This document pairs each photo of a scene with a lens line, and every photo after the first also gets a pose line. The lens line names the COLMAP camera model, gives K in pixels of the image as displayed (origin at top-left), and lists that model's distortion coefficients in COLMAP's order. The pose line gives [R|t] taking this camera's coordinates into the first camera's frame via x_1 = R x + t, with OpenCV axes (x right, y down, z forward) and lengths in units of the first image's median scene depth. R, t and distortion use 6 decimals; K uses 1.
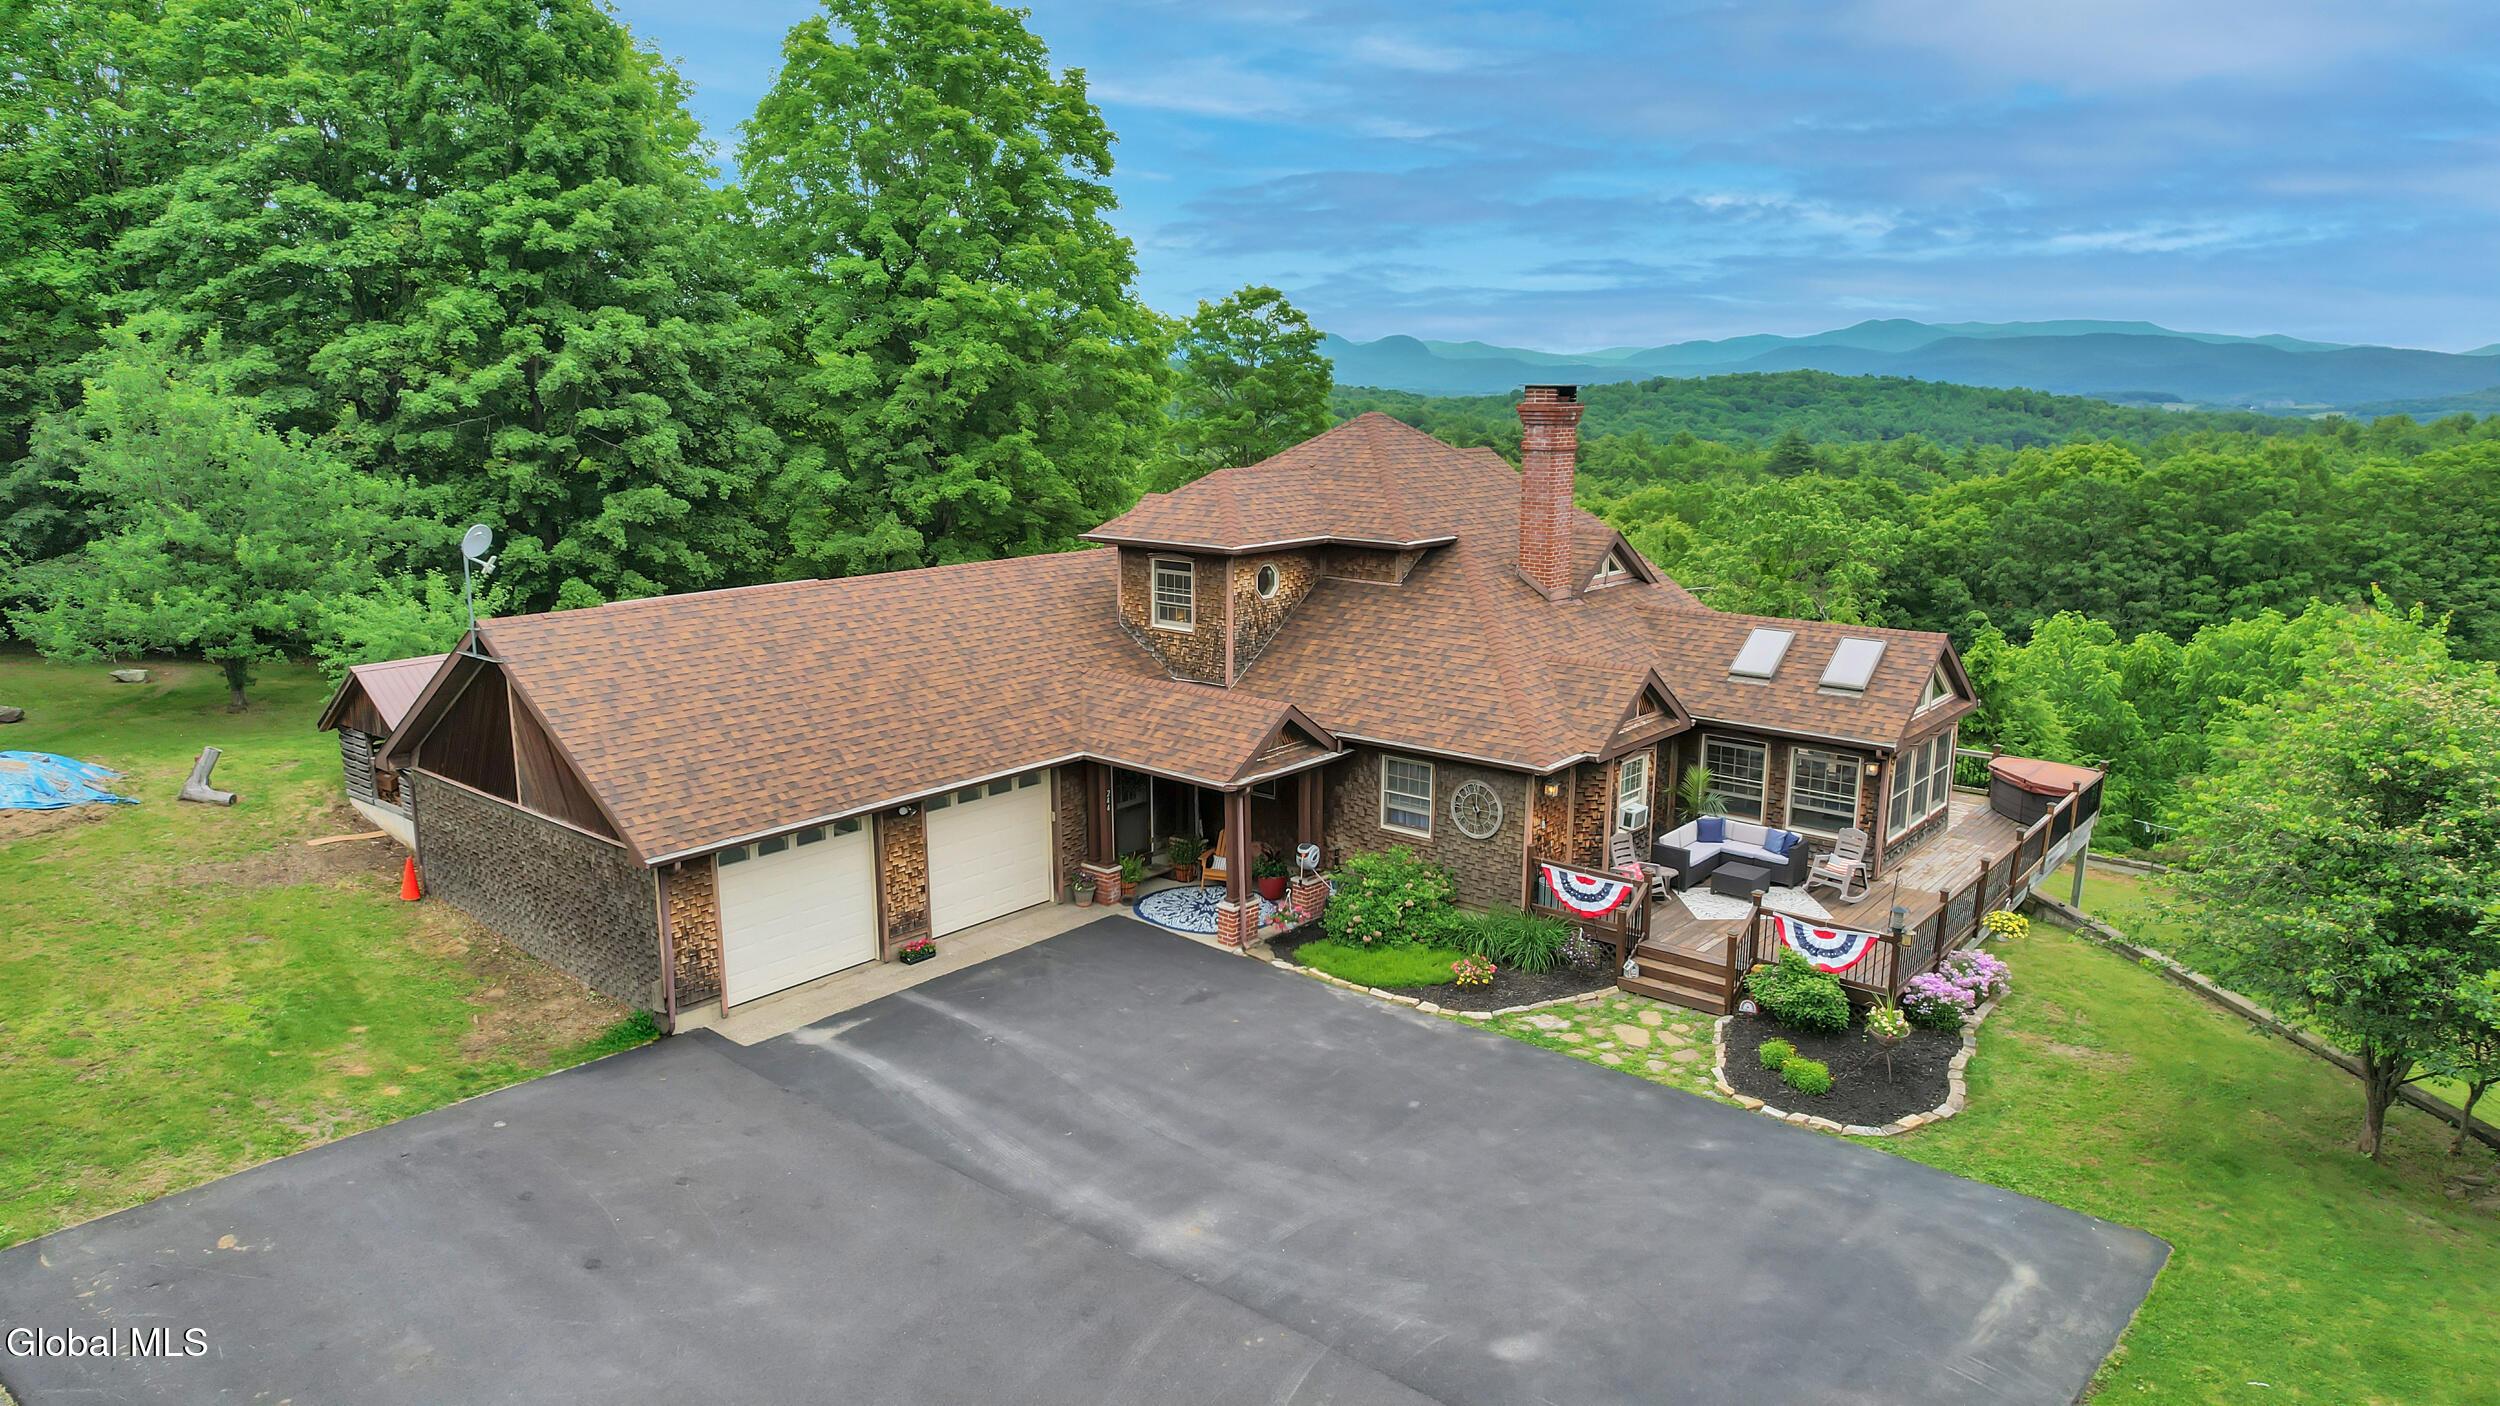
lens RADIAL K [[1596.5, 0, 1250.9], [0, 1596.5, 715.0], [0, 0, 1]] dist [-0.070129, 0.062168]
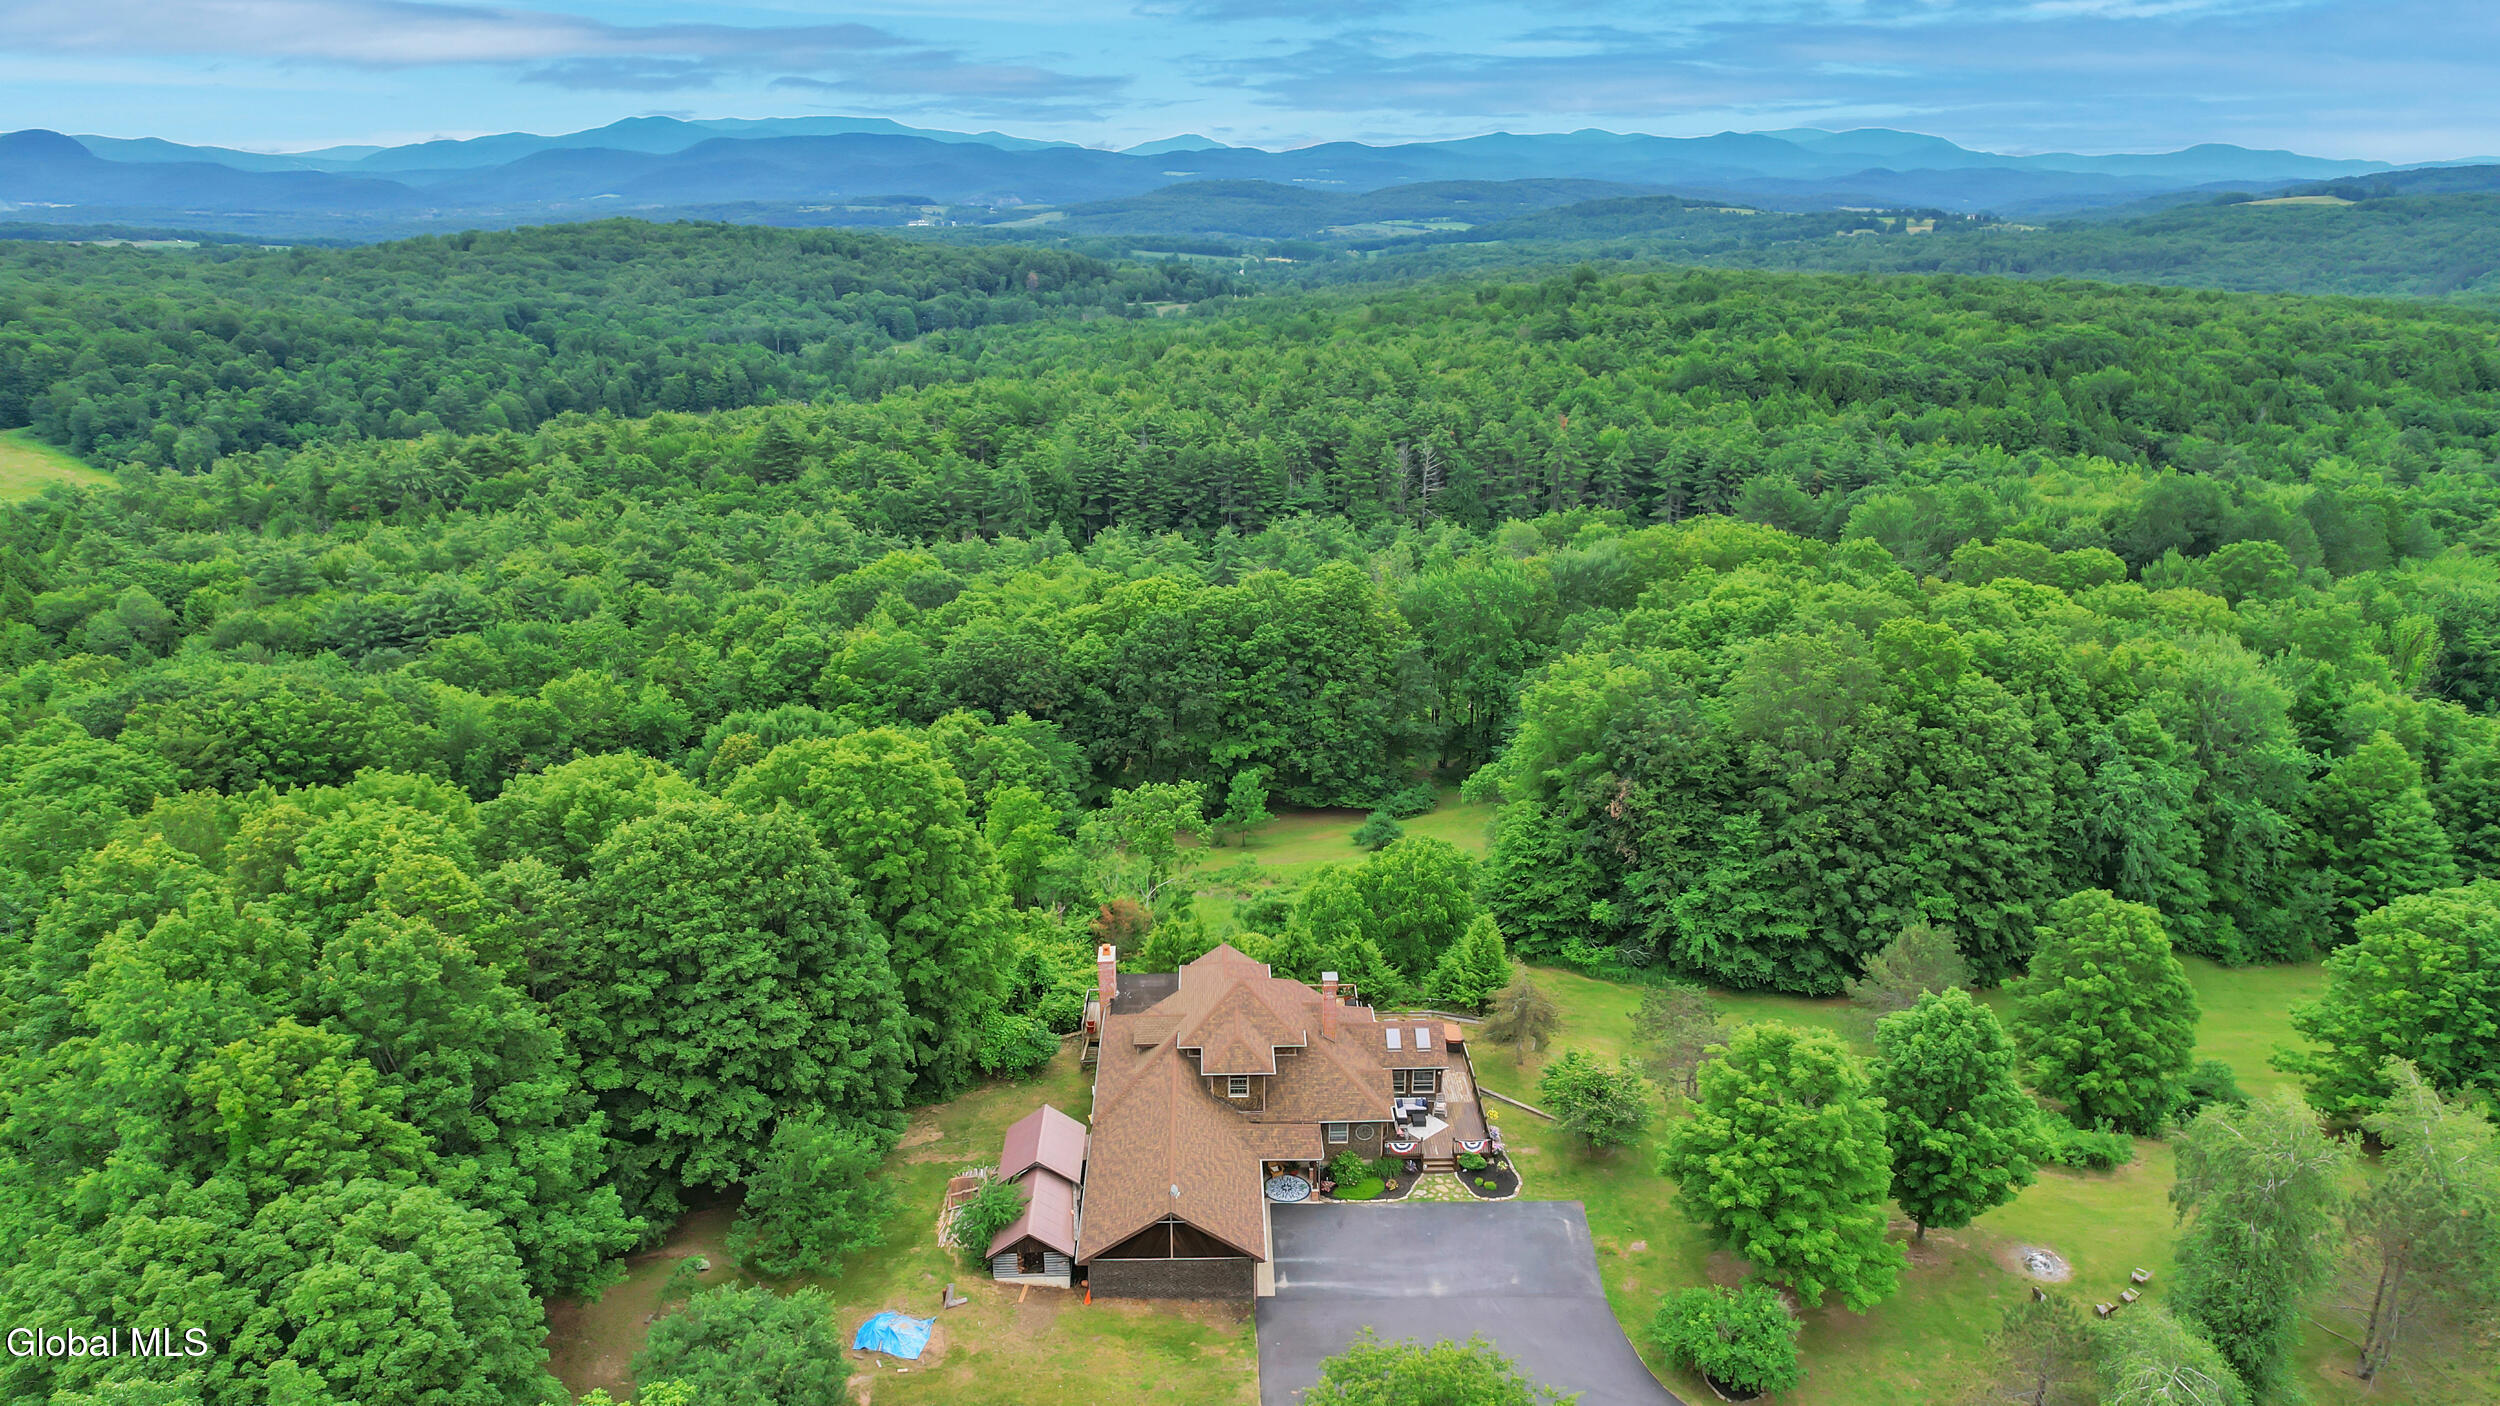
lens RADIAL K [[1596.5, 0, 1257.5], [0, 1596.5, 708.0], [0, 0, 1]] dist [-0.070129, 0.062168]
pose [[0.750333, -0.210935, 0.626503, -1.721639], [0.138468, 0.976852, 0.163057, -1.237851], [-0.646395, -0.035596, 0.762172, -1.198382]]
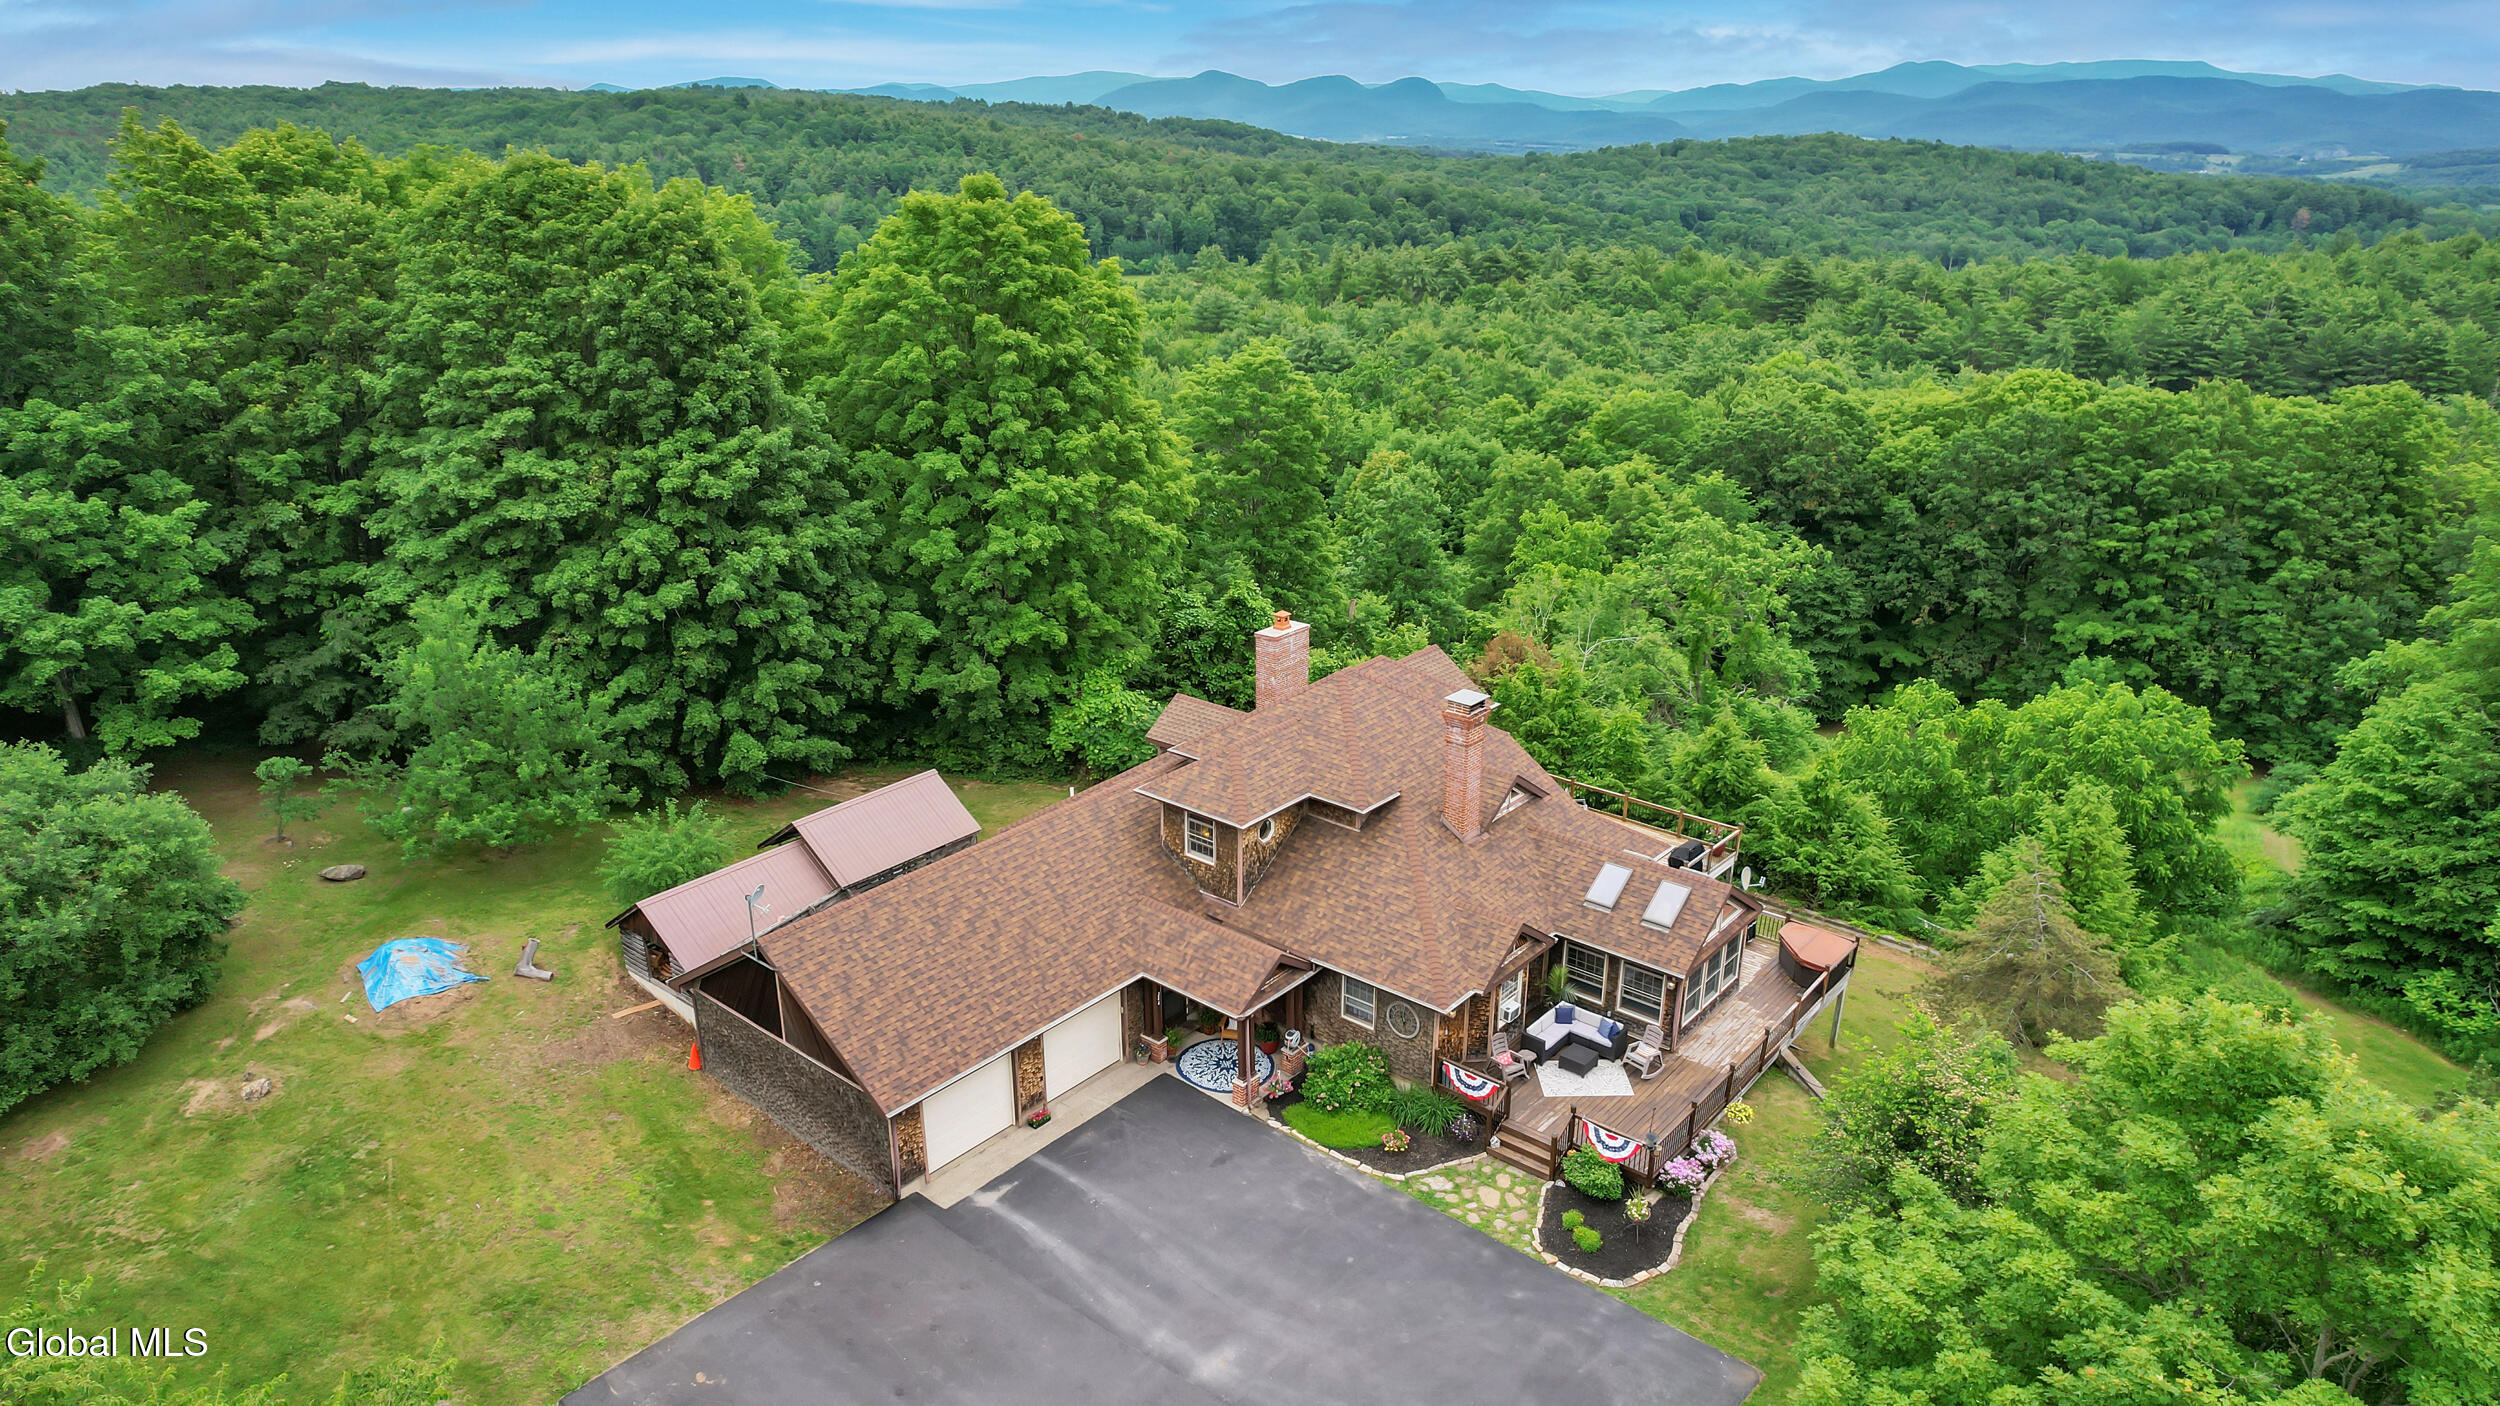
lens RADIAL K [[1596.5, 0, 1253.0], [0, 1596.5, 716.8], [0, 0, 1]] dist [-0.070129, 0.062168]
pose [[0.999995, 0.001123, -0.002816, 0.002479], [-0.000690, 0.988798, 0.149261, -0.413503], [0.002952, -0.149258, 0.988794, -0.416069]]
